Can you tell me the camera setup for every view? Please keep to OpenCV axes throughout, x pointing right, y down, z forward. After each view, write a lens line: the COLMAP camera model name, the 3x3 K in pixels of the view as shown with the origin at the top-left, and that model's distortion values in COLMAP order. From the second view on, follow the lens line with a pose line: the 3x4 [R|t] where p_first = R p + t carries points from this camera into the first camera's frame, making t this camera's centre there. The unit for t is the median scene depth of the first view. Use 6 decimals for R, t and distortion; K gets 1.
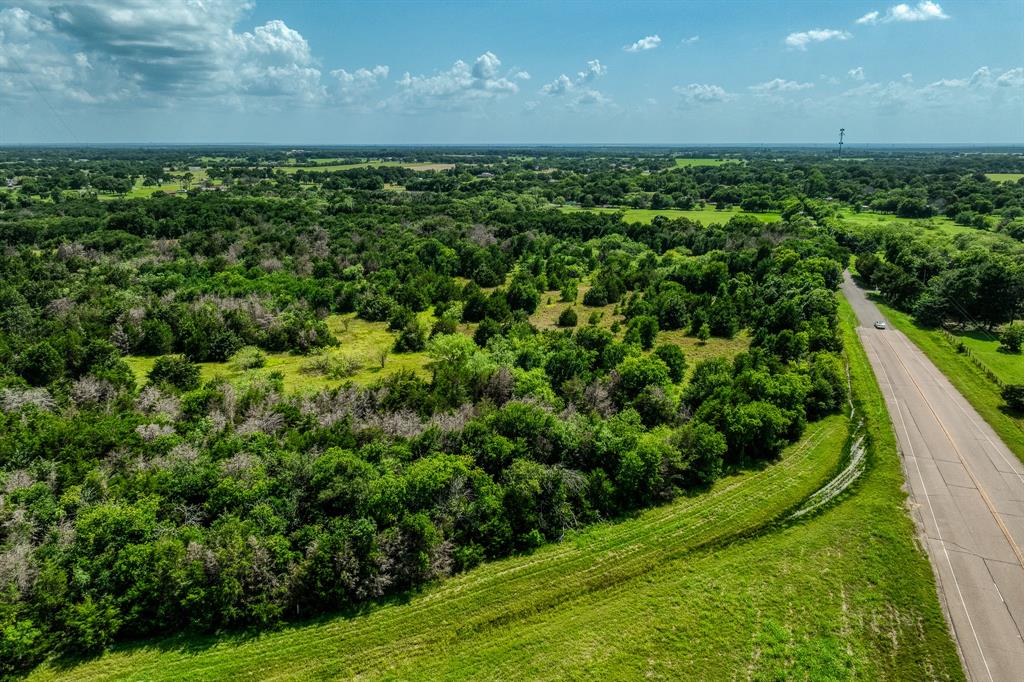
lens RADIAL K [[727.4, 0, 512.0], [0, 727.4, 341.0], [0, 0, 1]] dist [0.002244, 0.007999]
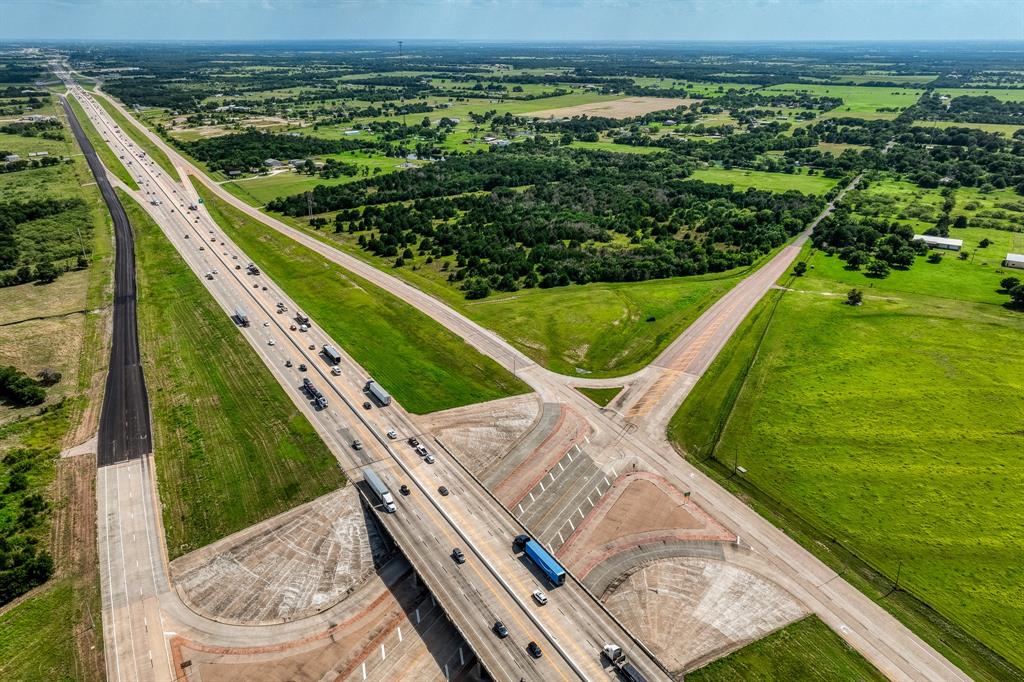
lens RADIAL K [[727.4, 0, 512.0], [0, 727.4, 341.0], [0, 0, 1]] dist [0.002244, 0.007999]
pose [[0.971150, 0.093518, -0.219370, 0.078271], [-0.065100, 0.988924, 0.133381, 0.044969], [0.229413, -0.115252, 0.966482, -2.211567]]
